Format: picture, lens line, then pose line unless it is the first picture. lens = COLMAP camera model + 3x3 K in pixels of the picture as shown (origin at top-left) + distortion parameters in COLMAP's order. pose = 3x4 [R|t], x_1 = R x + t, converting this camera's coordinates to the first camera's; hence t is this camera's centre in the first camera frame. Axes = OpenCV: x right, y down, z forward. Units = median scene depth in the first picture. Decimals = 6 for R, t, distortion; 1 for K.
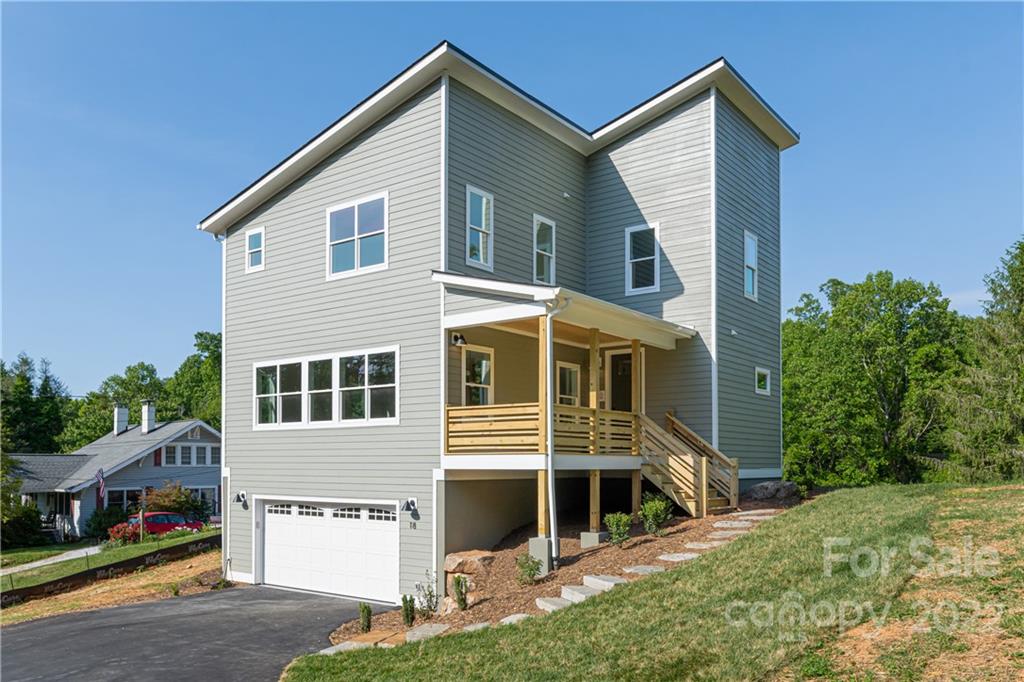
lens RADIAL K [[792.1, 0, 512.5], [0, 792.1, 417.3], [0, 0, 1]] dist [0.002448, 0.003047]
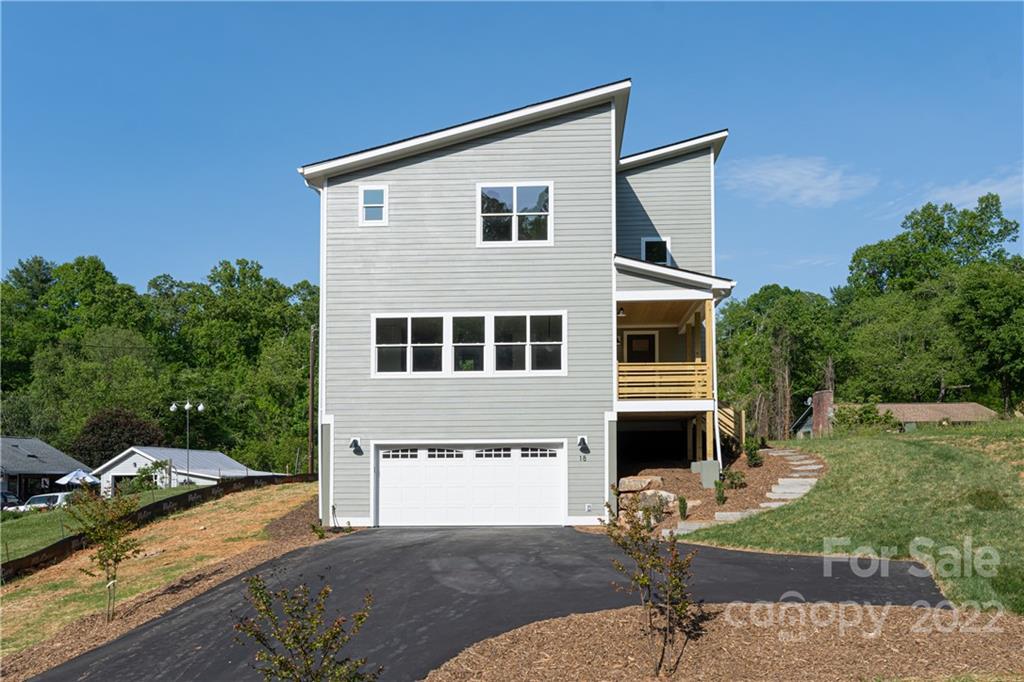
lens RADIAL K [[835.3, 0, 533.8], [0, 835.3, 395.4], [0, 0, 1]] dist [0.013487, -0.009731]
pose [[0.826451, 0.043643, 0.561315, -0.829619], [-0.024944, 0.998850, -0.040936, 0.085309], [-0.562456, 0.019830, 0.826589, -0.021047]]
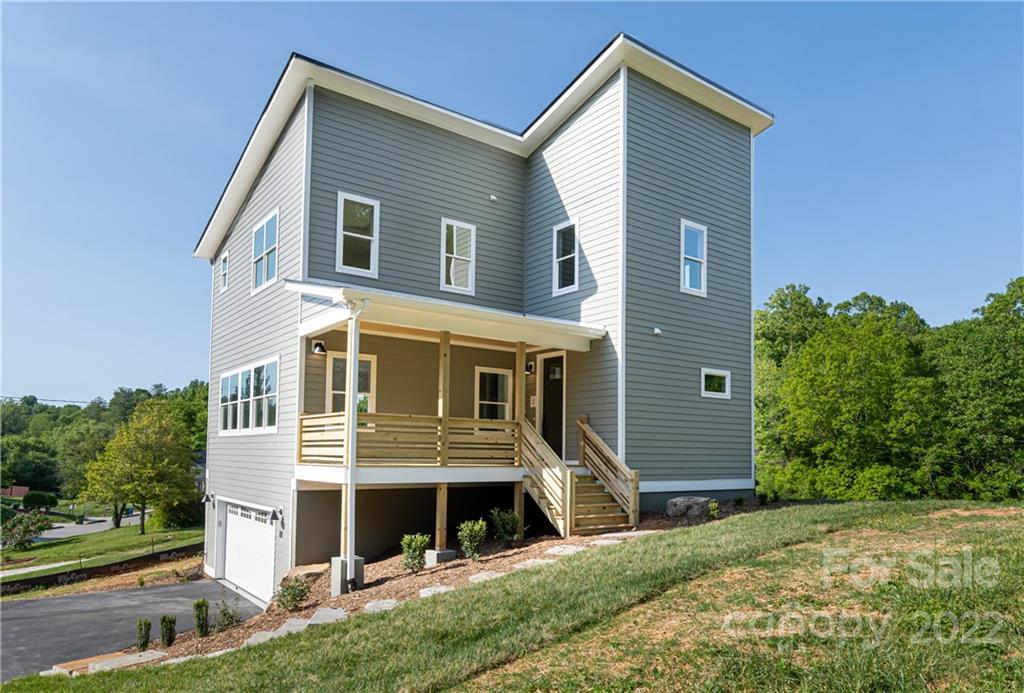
lens RADIAL K [[678.4, 0, 556.9], [0, 678.4, 396.7], [0, 0, 1]] dist [-0.002784, 0.003802]
pose [[0.968713, -0.010391, -0.247965, 0.384255], [0.003503, 0.999596, -0.028204, -0.010415], [0.248158, 0.026453, 0.968358, 0.231000]]
